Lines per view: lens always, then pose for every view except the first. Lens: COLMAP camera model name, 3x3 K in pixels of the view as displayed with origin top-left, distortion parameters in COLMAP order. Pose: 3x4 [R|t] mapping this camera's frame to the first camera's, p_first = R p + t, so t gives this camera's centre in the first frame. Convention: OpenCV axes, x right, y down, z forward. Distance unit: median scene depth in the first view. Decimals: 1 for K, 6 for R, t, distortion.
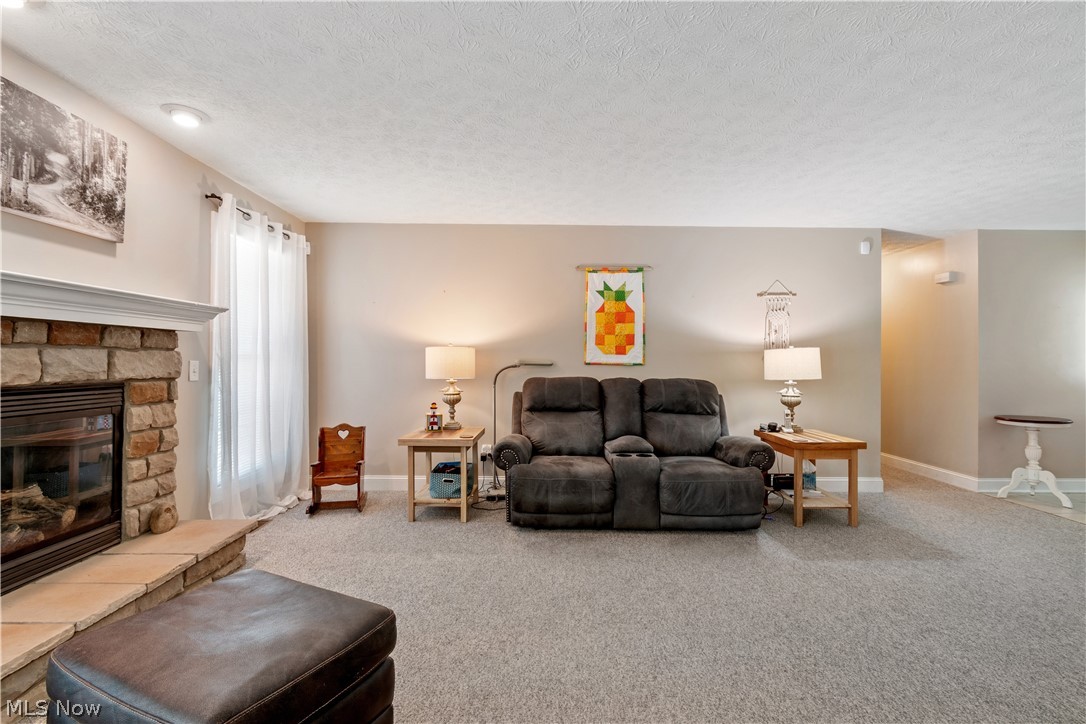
lens RADIAL K [[484.6, 0, 543.8], [0, 484.6, 361.4], [0, 0, 1]] dist [0.001785, 0.000214]
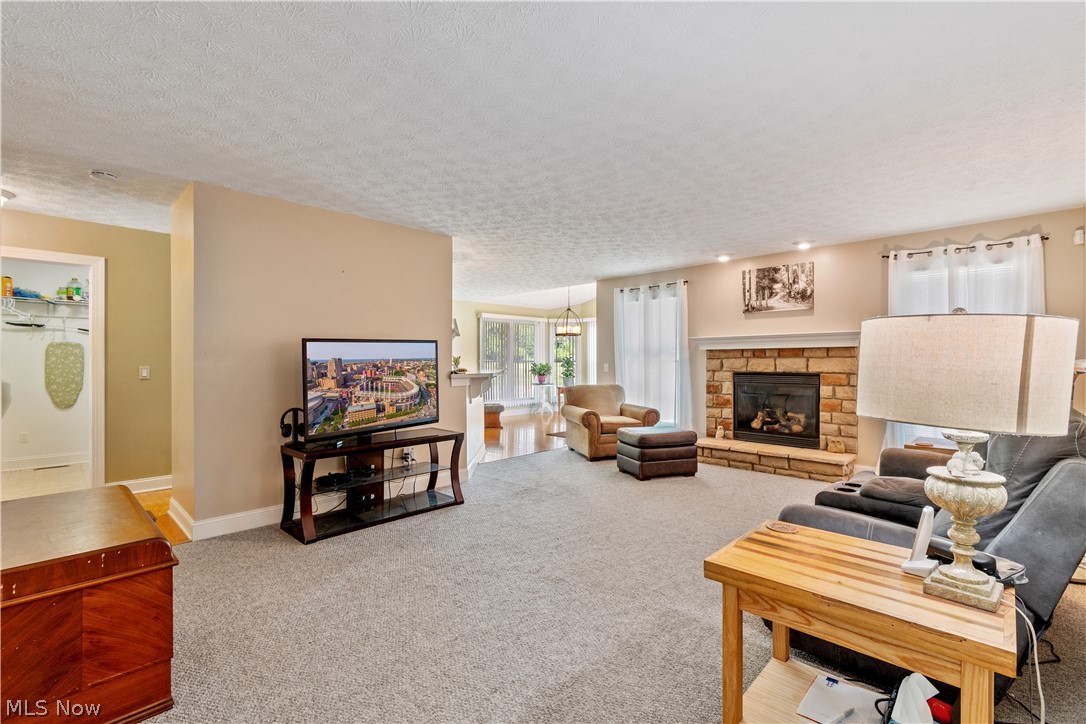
lens RADIAL K [[484.6, 0, 544.9], [0, 484.6, 361.0], [0, 0, 1]] dist [0.001785, 0.000214]
pose [[-0.710516, 0.001616, -0.703679, 1.576499], [0.000829, 0.999999, 0.001460, -0.016992], [0.703680, 0.000454, -0.710517, 1.800838]]
